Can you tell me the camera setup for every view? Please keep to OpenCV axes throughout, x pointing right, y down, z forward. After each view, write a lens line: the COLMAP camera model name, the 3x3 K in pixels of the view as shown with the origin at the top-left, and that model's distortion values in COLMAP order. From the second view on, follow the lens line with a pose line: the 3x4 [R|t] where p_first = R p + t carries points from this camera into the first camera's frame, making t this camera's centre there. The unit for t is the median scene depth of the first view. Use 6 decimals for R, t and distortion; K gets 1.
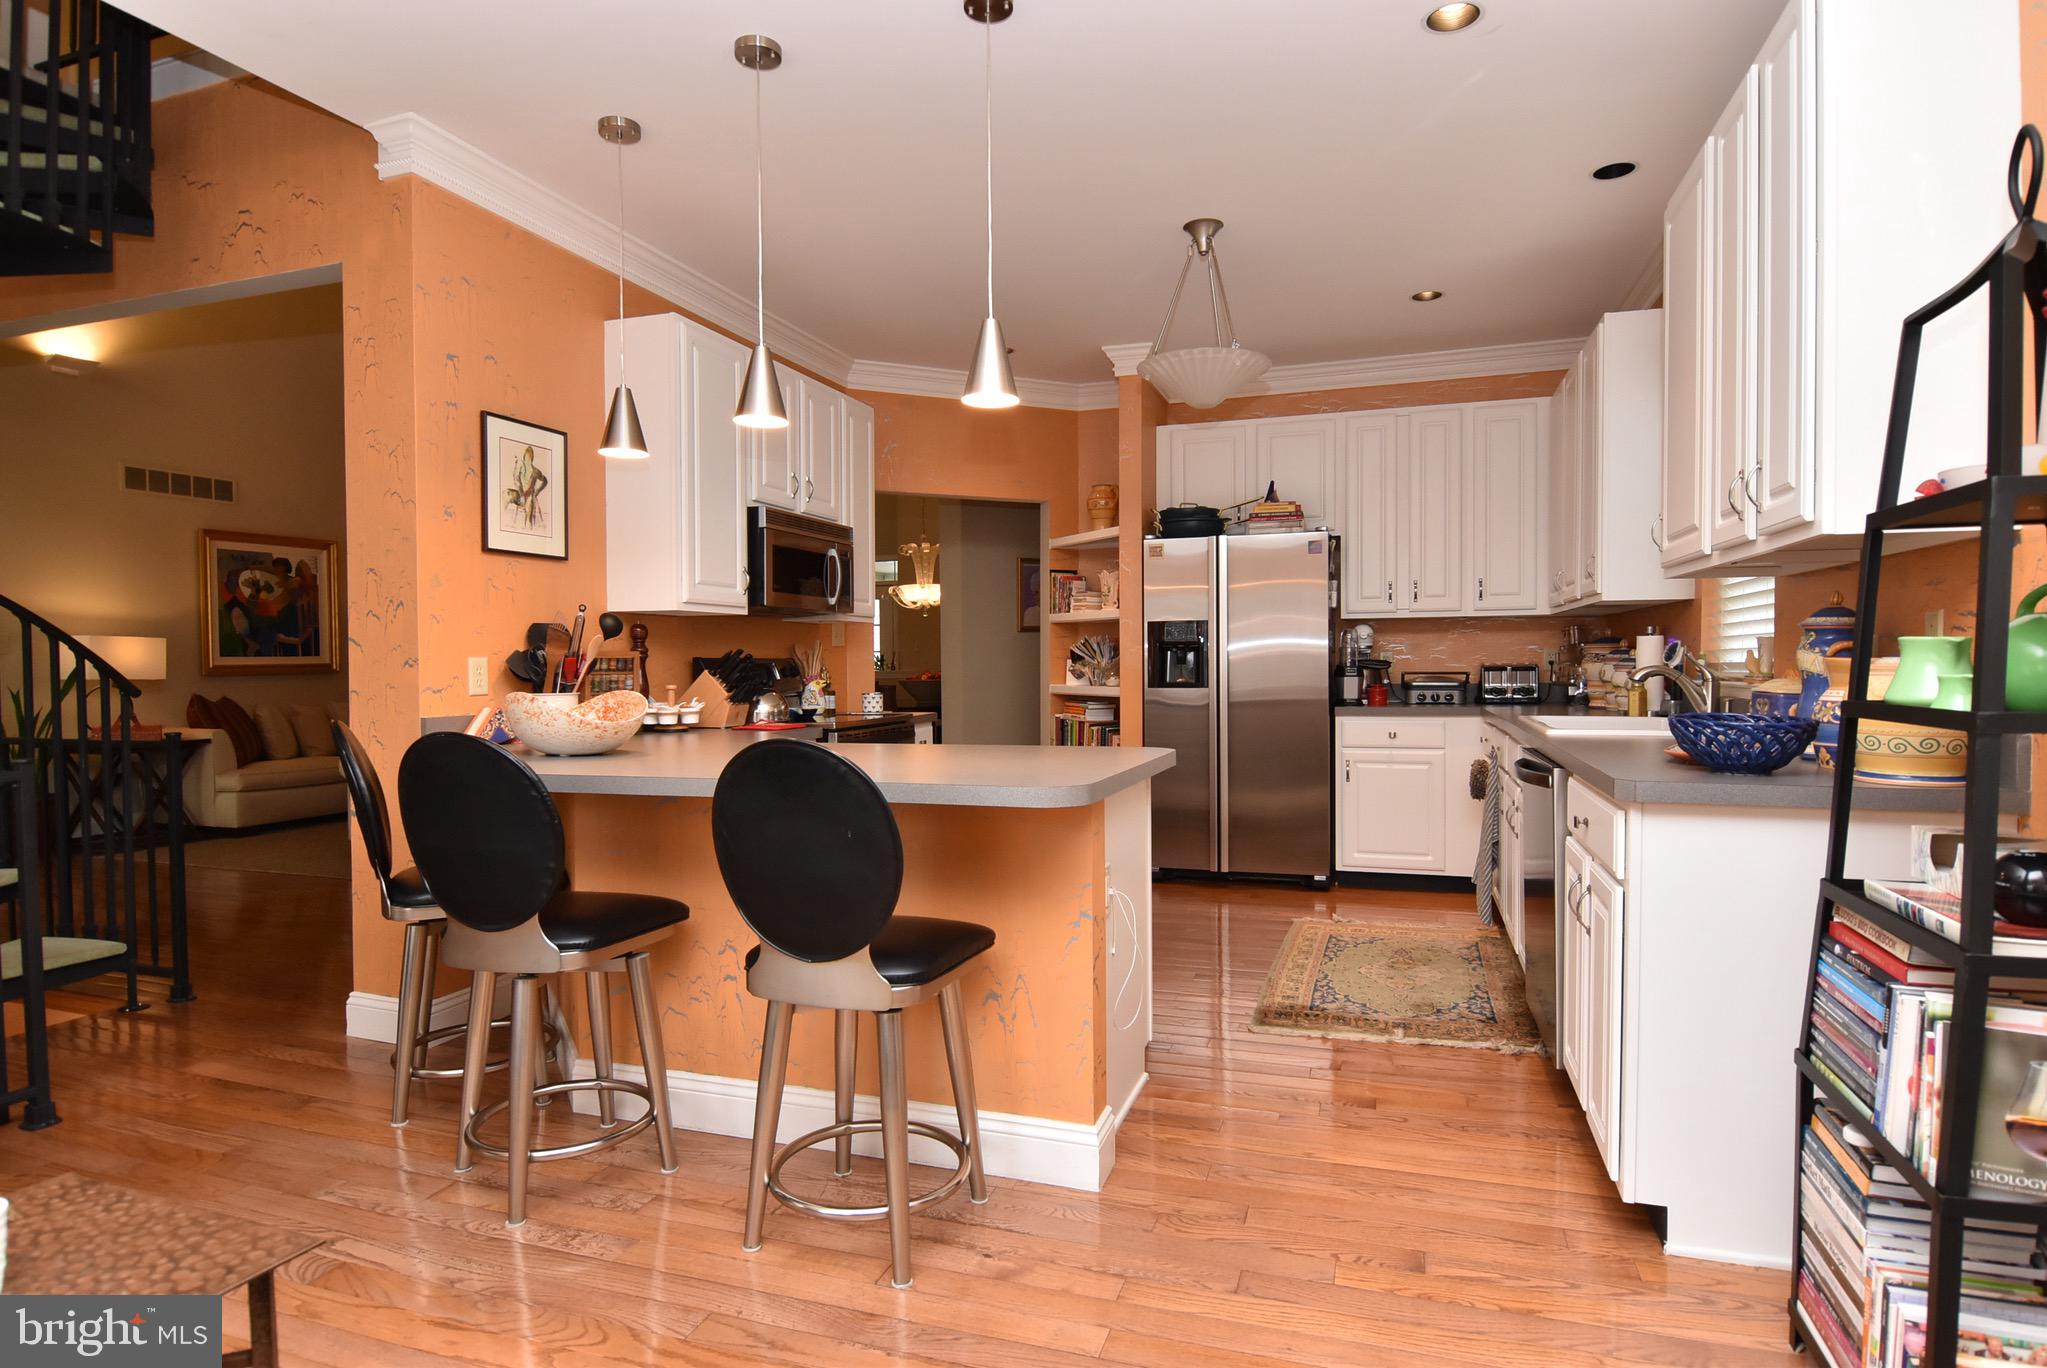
lens RADIAL K [[1100.5, 0, 1020.6], [0, 1100.5, 682.2], [0, 0, 1]] dist [-0.007525, -0.001728]
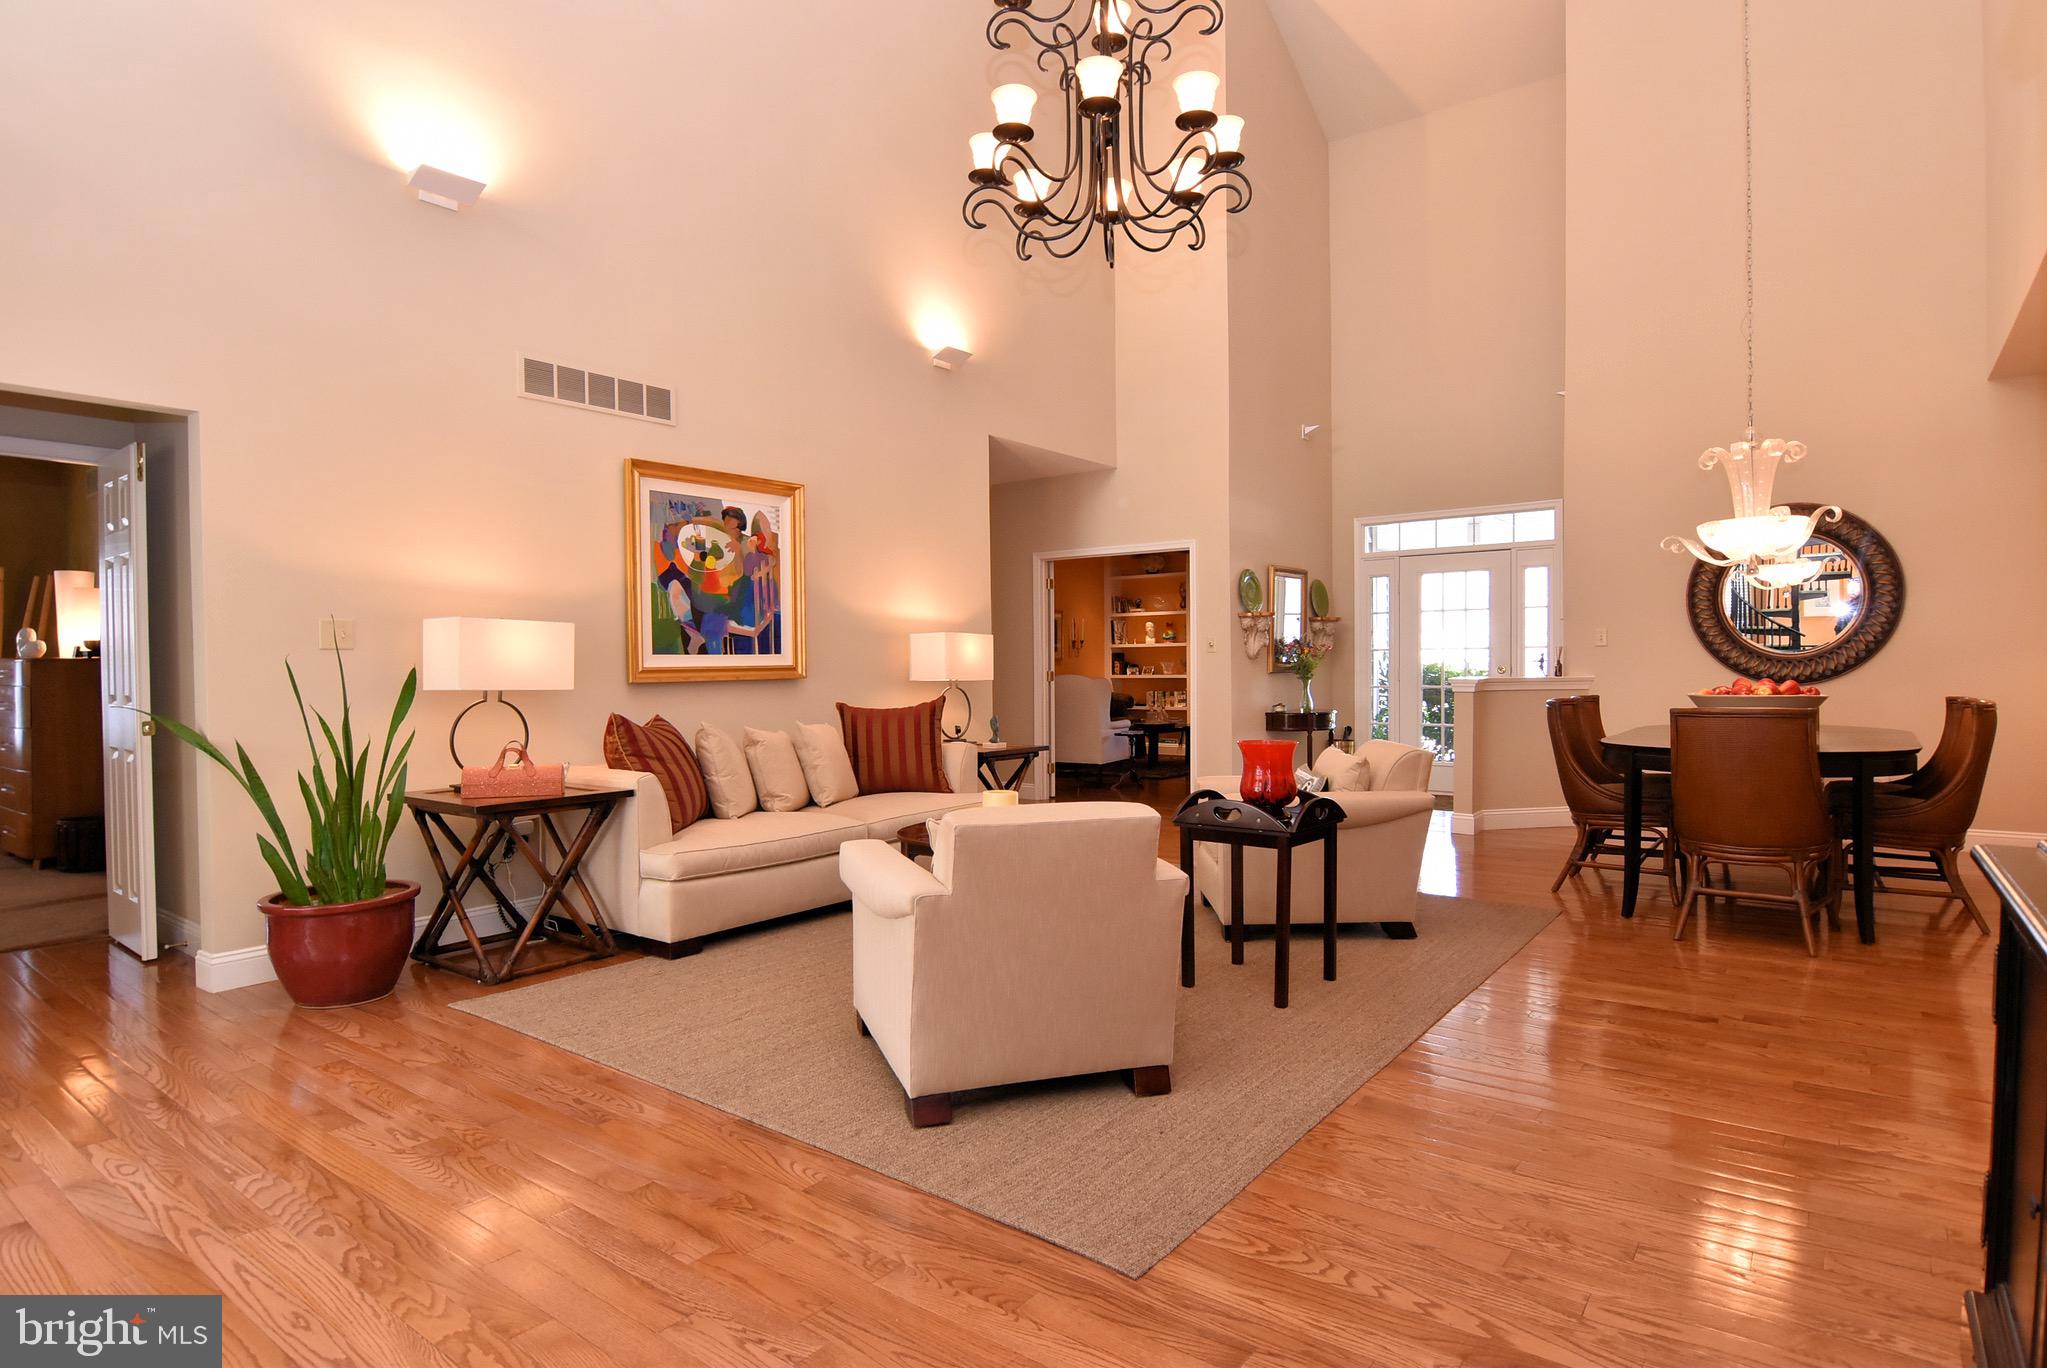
lens RADIAL K [[1100.5, 0, 1029.5], [0, 1100.5, 684.9], [0, 0, 1]] dist [-0.007525, -0.001728]
pose [[0.948552, 0.006784, -0.316550, -0.305034], [-0.005343, 0.999971, 0.005420, -0.009878], [0.316578, -0.003450, 0.948560, 0.442162]]
